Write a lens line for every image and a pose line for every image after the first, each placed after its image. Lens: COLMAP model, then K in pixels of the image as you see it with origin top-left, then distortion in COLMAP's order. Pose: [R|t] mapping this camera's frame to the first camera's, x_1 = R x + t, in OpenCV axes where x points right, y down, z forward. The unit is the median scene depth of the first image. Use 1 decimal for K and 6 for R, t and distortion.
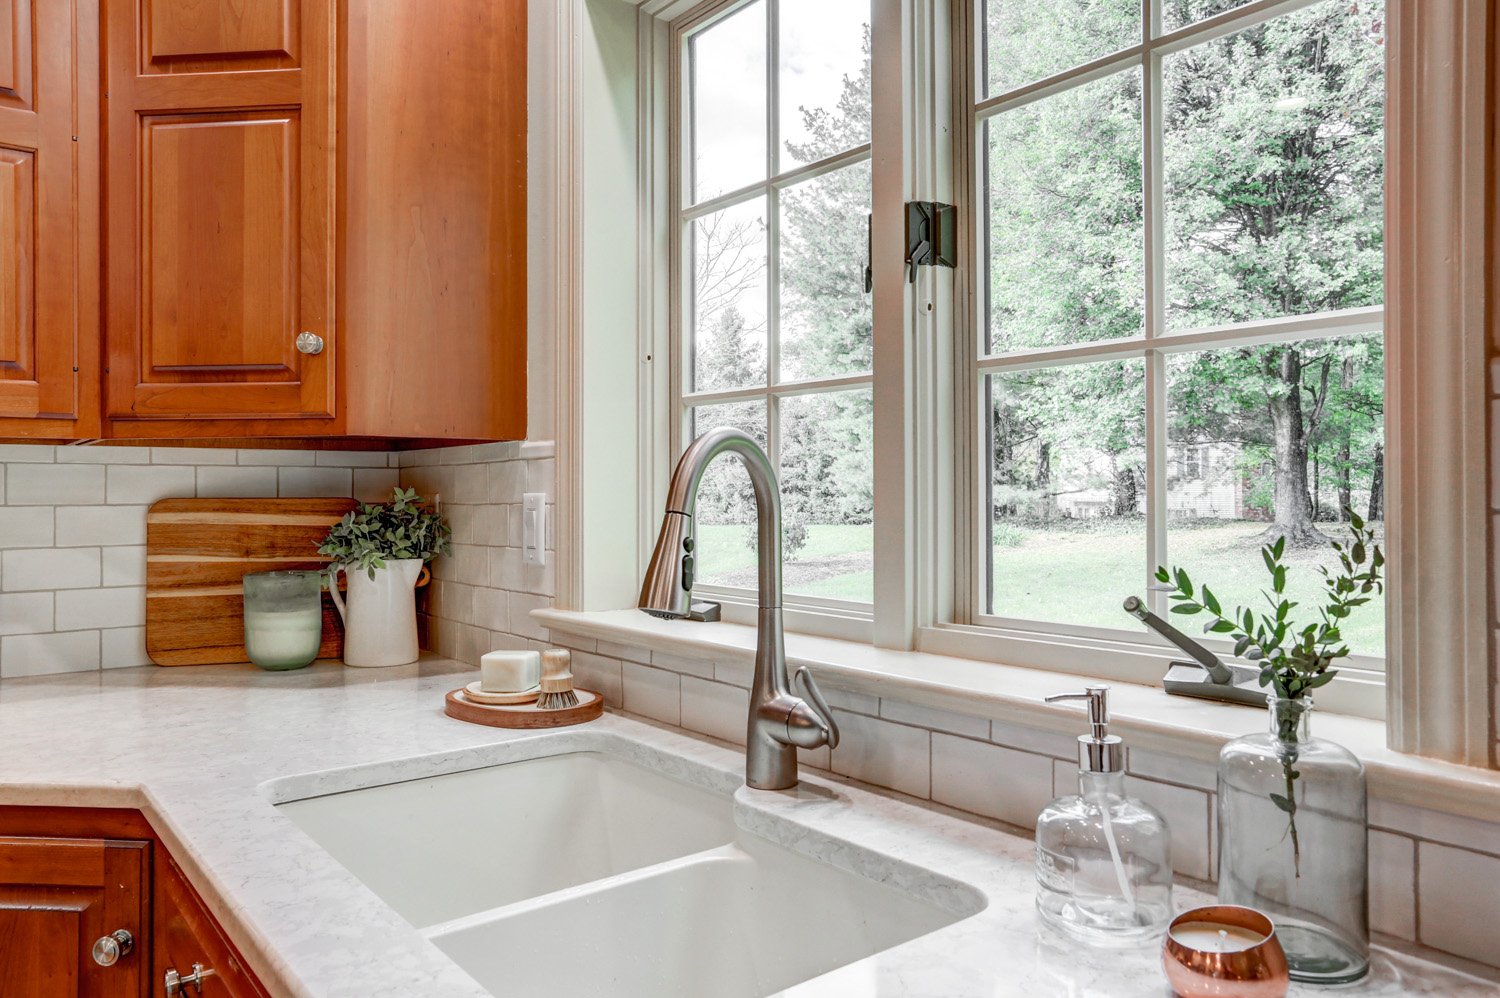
lens RADIAL K [[1049.8, 0, 756.3], [0, 1049.8, 490.1], [0, 0, 1]] dist [-0.029013, 0.013535]
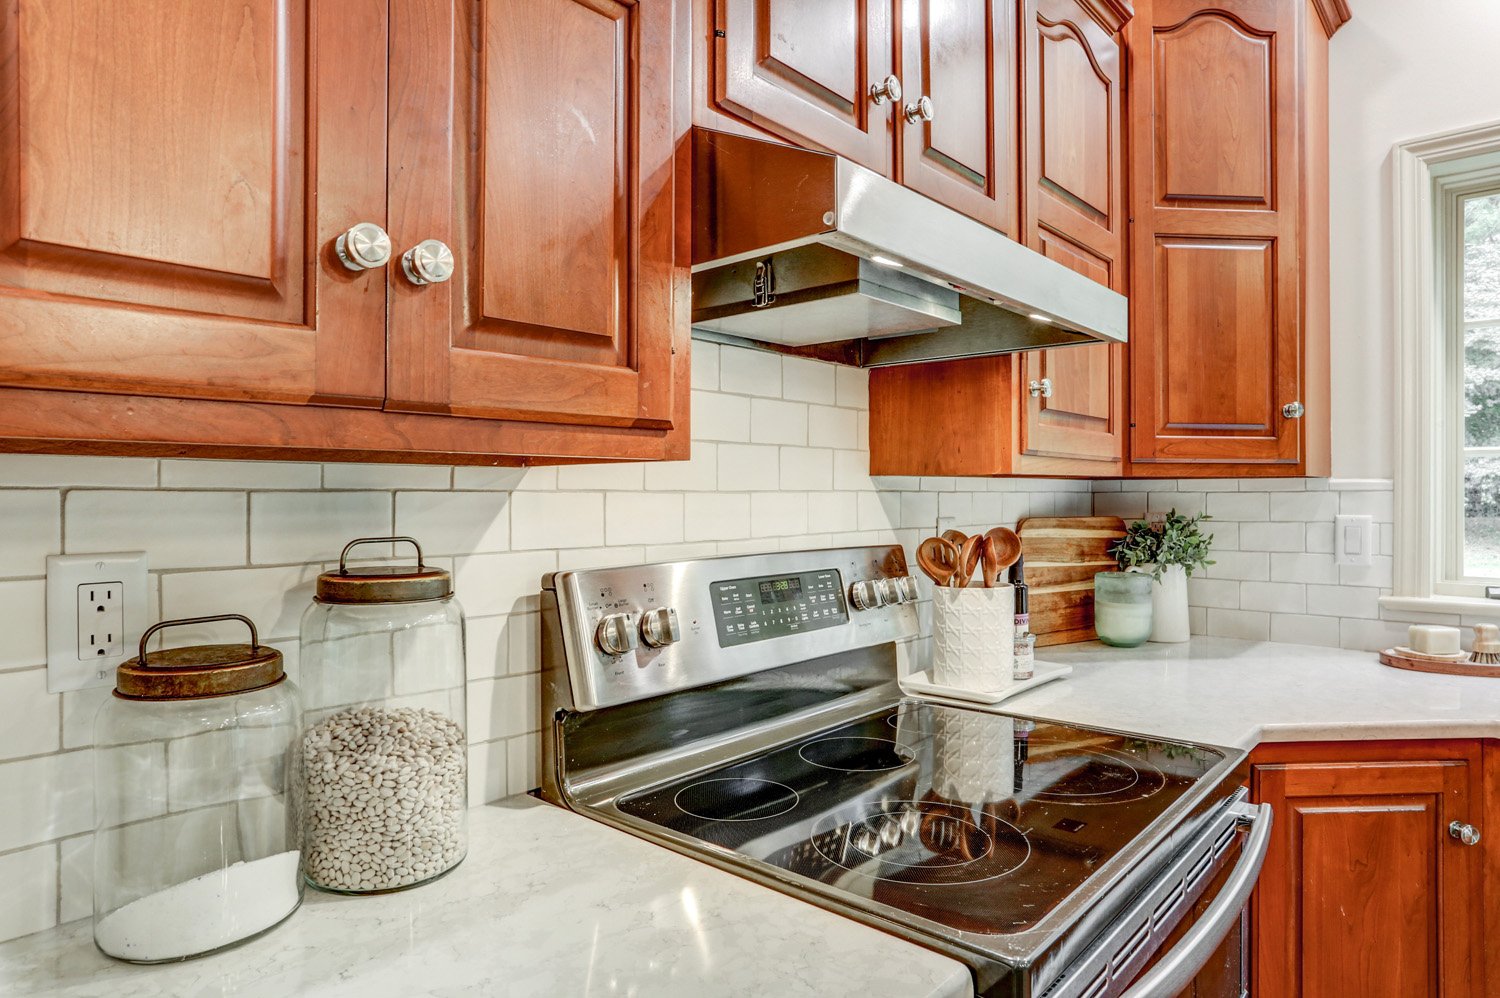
lens RADIAL K [[897.7, 0, 756.0], [0, 897.7, 488.6], [0, 0, 1]] dist [-0.034000, 0.019255]
pose [[0.983935, 0.004725, 0.178466, -1.319285], [-0.003988, 0.999982, -0.004485, -0.026741], [-0.178484, 0.003701, 0.983936, -0.041792]]
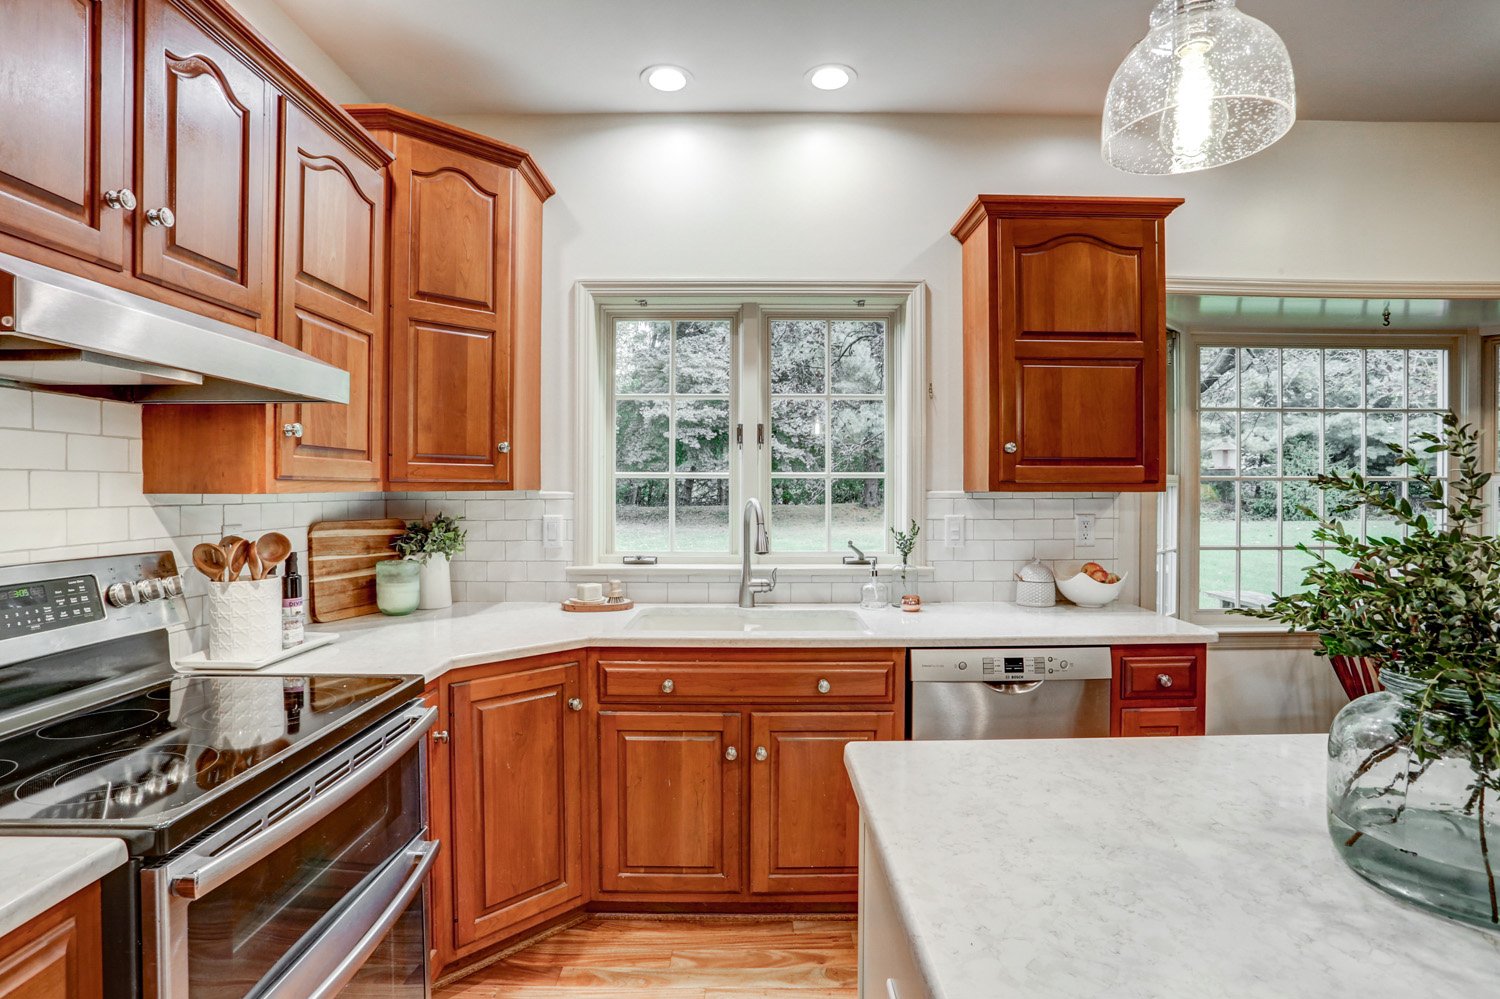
lens RADIAL K [[748.4, 0, 749.2], [0, 748.4, 494.7], [0, 0, 1]] dist [-0.052894, 0.017422]
pose [[0.625494, -0.000700, 0.780229, -1.265583], [-0.005822, 0.999968, 0.005564, -0.055423], [-0.780208, -0.008023, 0.625469, -0.322748]]
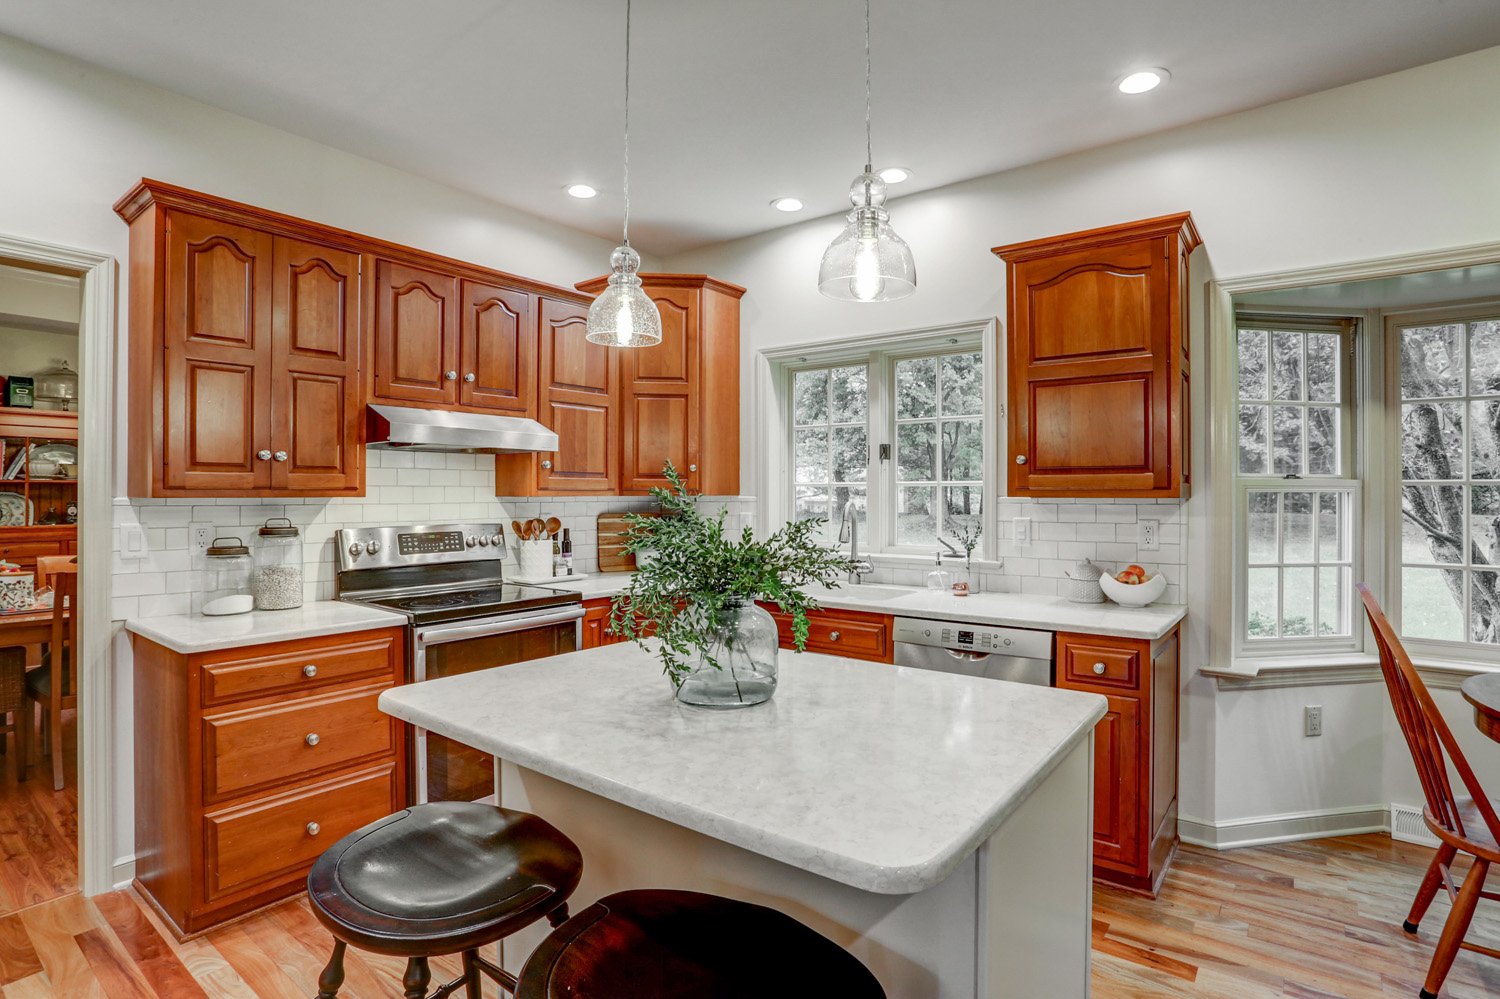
lens RADIAL K [[764.0, 0, 745.0], [0, 764.0, 488.8], [0, 0, 1]] dist [-0.044918, 0.010196]
pose [[0.972943, 0.006773, 0.230945, -0.809157], [-0.006382, 0.999977, -0.002439, -0.068352], [-0.230956, 0.000899, 0.972964, -1.369107]]
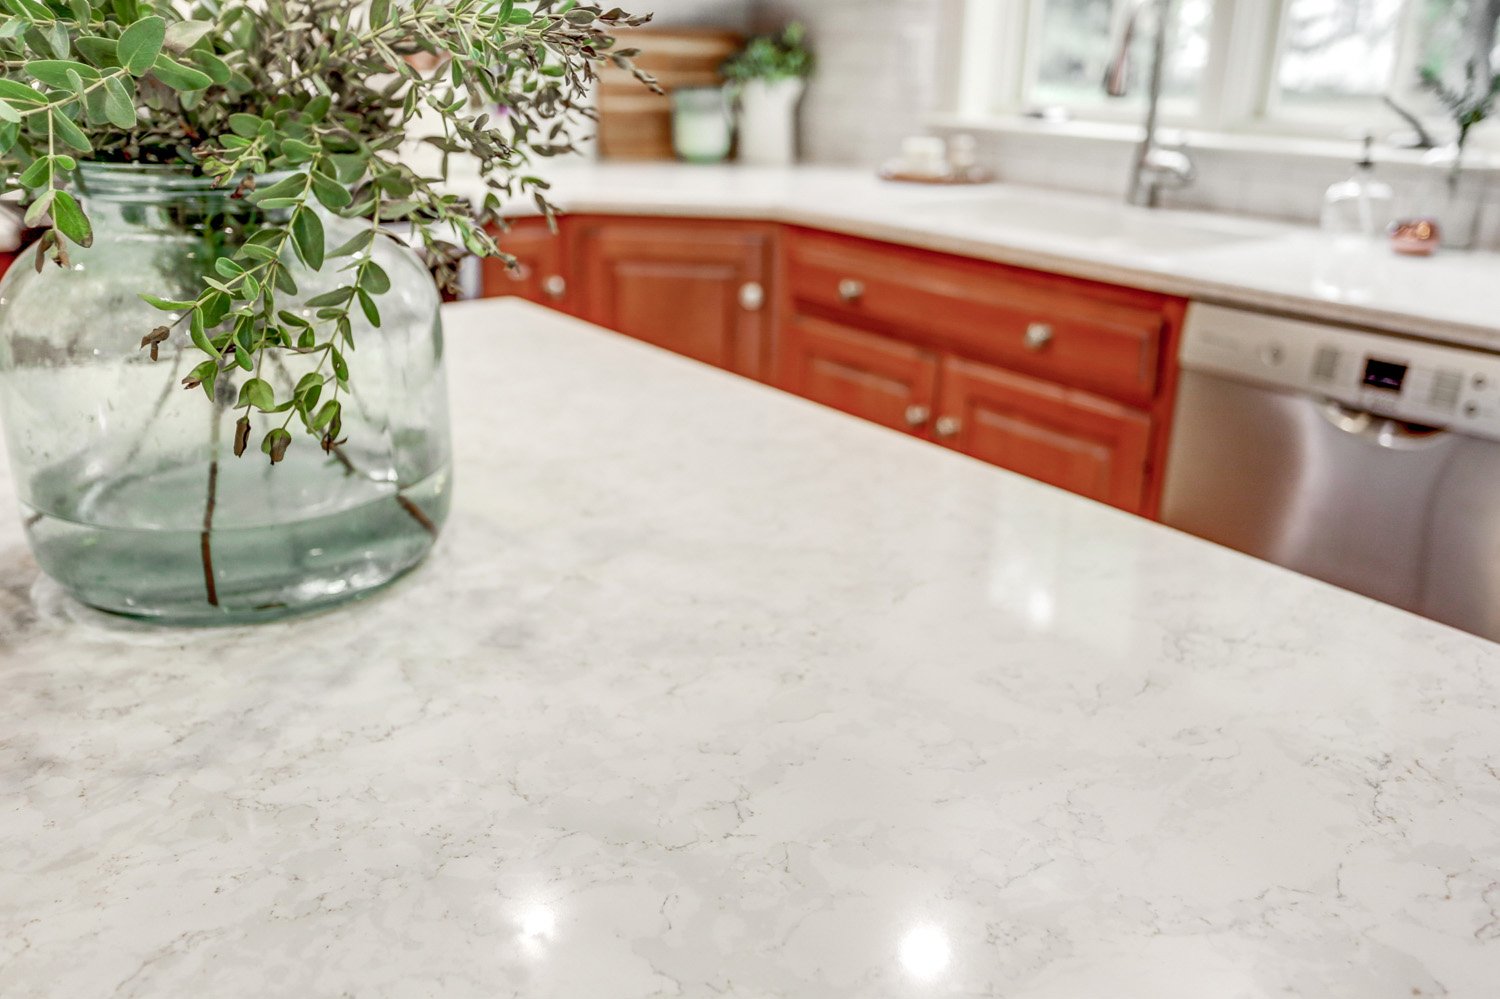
lens RADIAL K [[1265.1, 0, 727.8], [0, 1265.1, 466.3], [0, 0, 1]] dist [-0.011253, -0.006696]
pose [[0.999000, 0.033789, -0.029282, -0.423306], [-0.022593, 0.946631, 0.321527, 0.019006], [0.038583, -0.320544, 0.946447, -0.813092]]
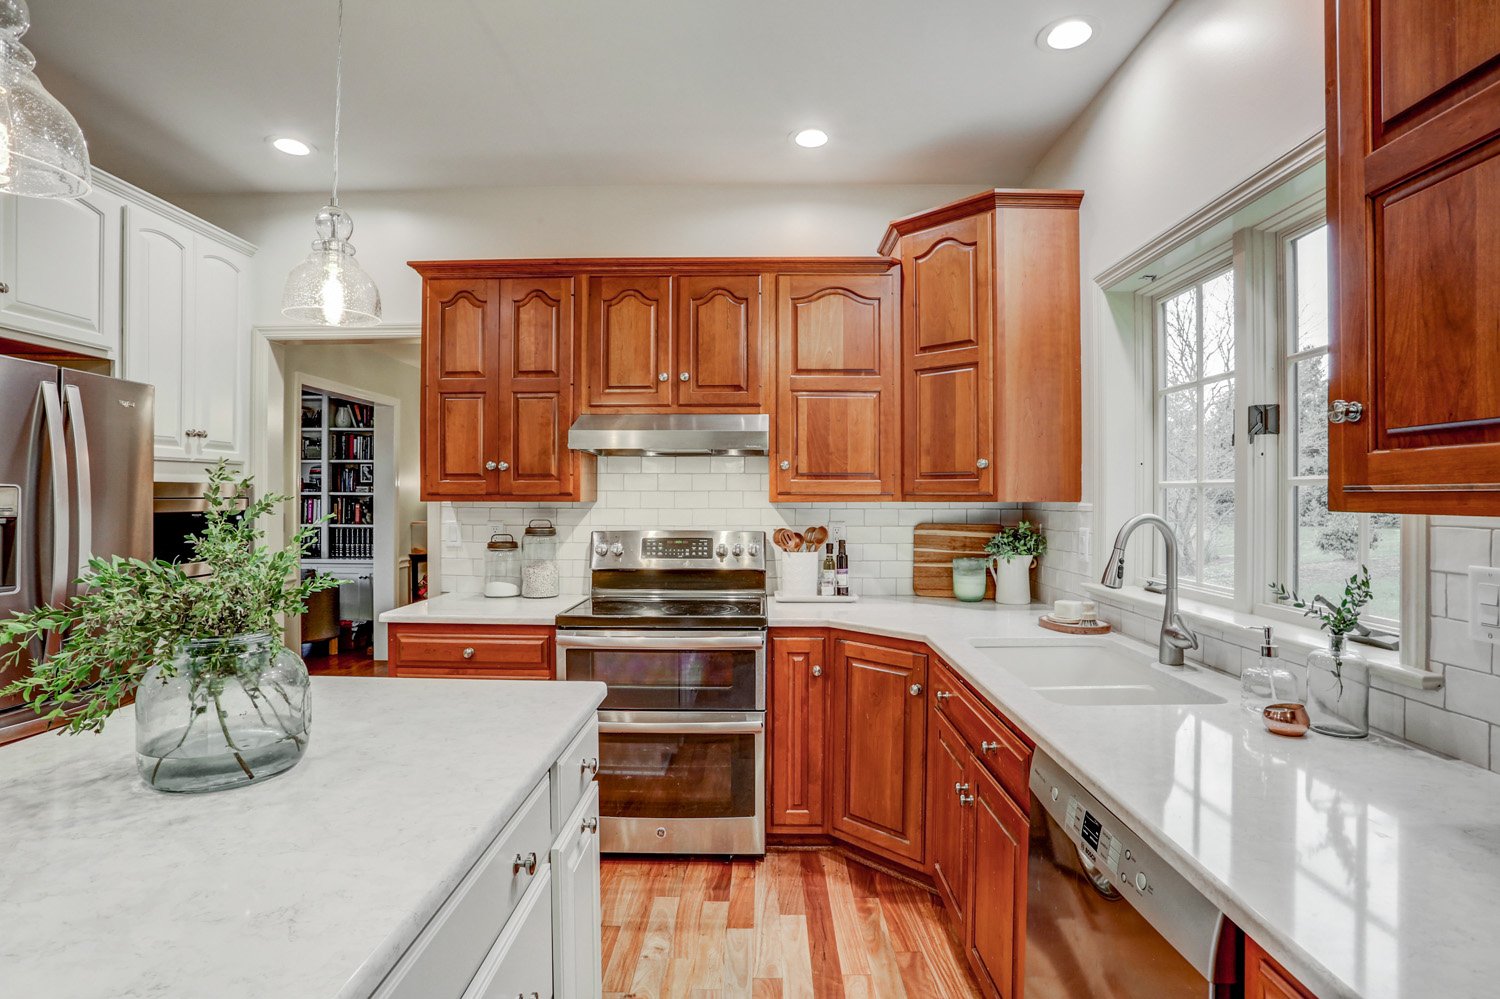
lens RADIAL K [[748.4, 0, 756.5], [0, 748.4, 493.1], [0, 0, 1]] dist [-0.052894, 0.017422]
pose [[0.773598, 0.002635, -0.633672, 0.241892], [-0.002728, 0.999996, 0.000827, -0.071916], [0.633671, 0.001089, 0.773602, -0.619219]]
